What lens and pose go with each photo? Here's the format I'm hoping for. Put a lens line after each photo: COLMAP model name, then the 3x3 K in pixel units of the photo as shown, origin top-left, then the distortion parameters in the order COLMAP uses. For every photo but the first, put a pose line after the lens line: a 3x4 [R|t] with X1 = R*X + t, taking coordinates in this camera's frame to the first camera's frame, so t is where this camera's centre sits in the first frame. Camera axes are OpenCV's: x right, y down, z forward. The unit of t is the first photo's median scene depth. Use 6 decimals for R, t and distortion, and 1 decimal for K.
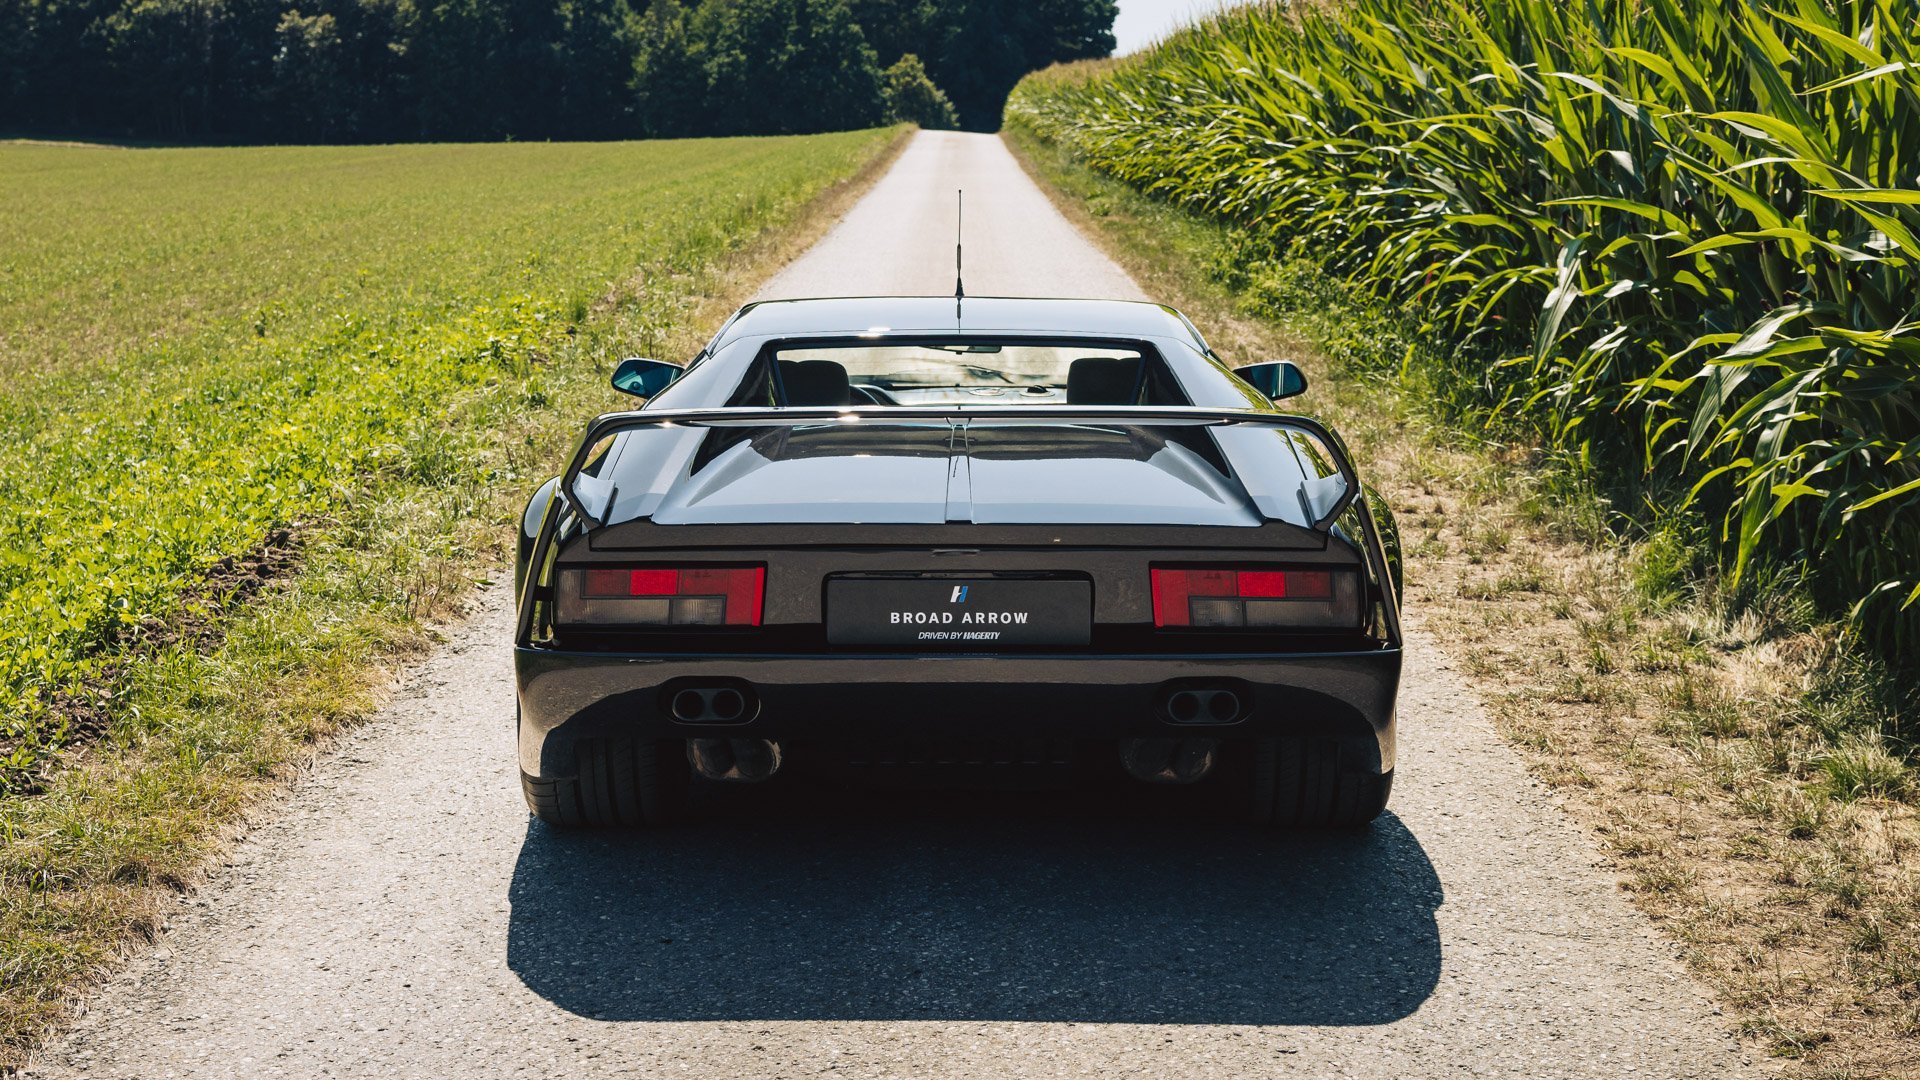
lens RADIAL K [[10186.7, 0, 960.0], [0, 10186.7, 540.4], [0, 0, 1]] dist [-0.436715, 0.000000]
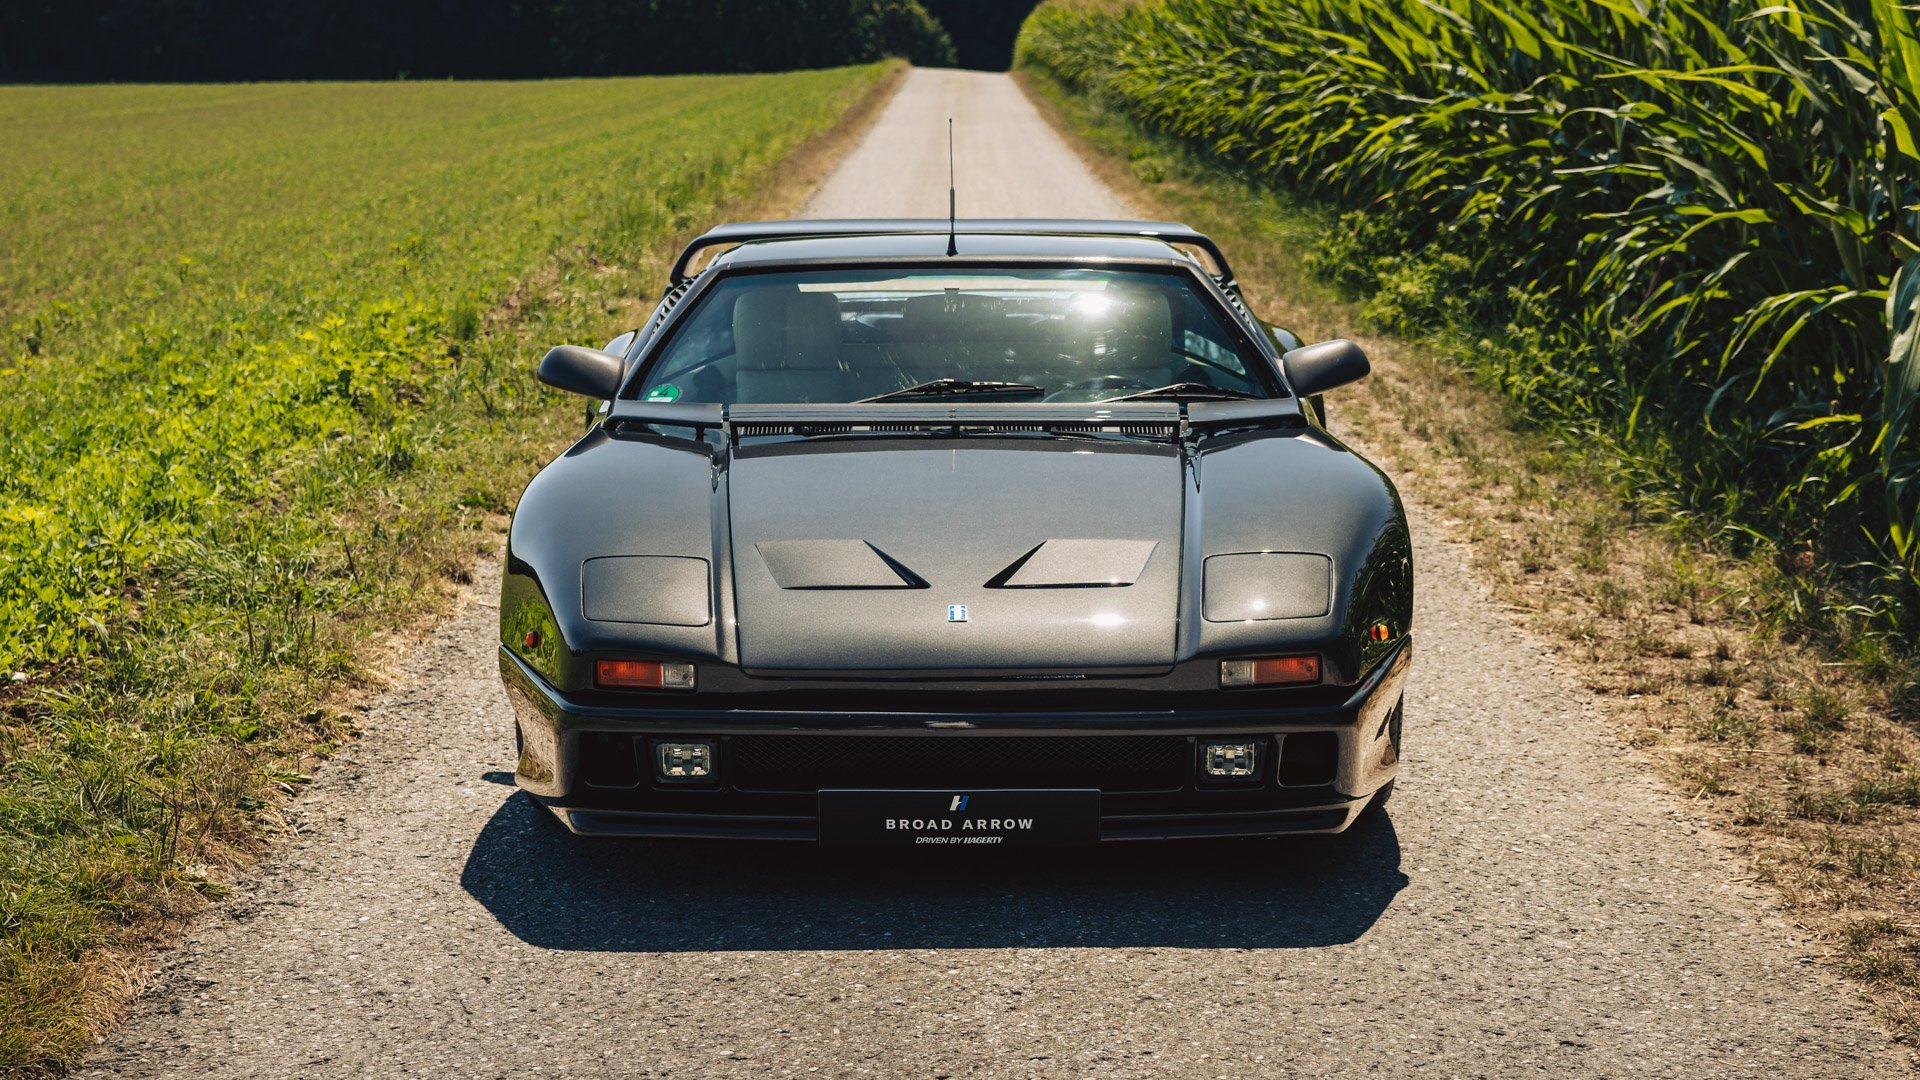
lens RADIAL K [[10186.7, 0, 959.8], [0, 10186.7, 537.5], [0, 0, 1]] dist [-0.436715, 0.000000]
pose [[0.999974, 0.004927, 0.005344, -0.005267], [-0.004967, 0.999960, 0.007422, -0.011256], [-0.005307, -0.007448, 0.999958, 0.238856]]
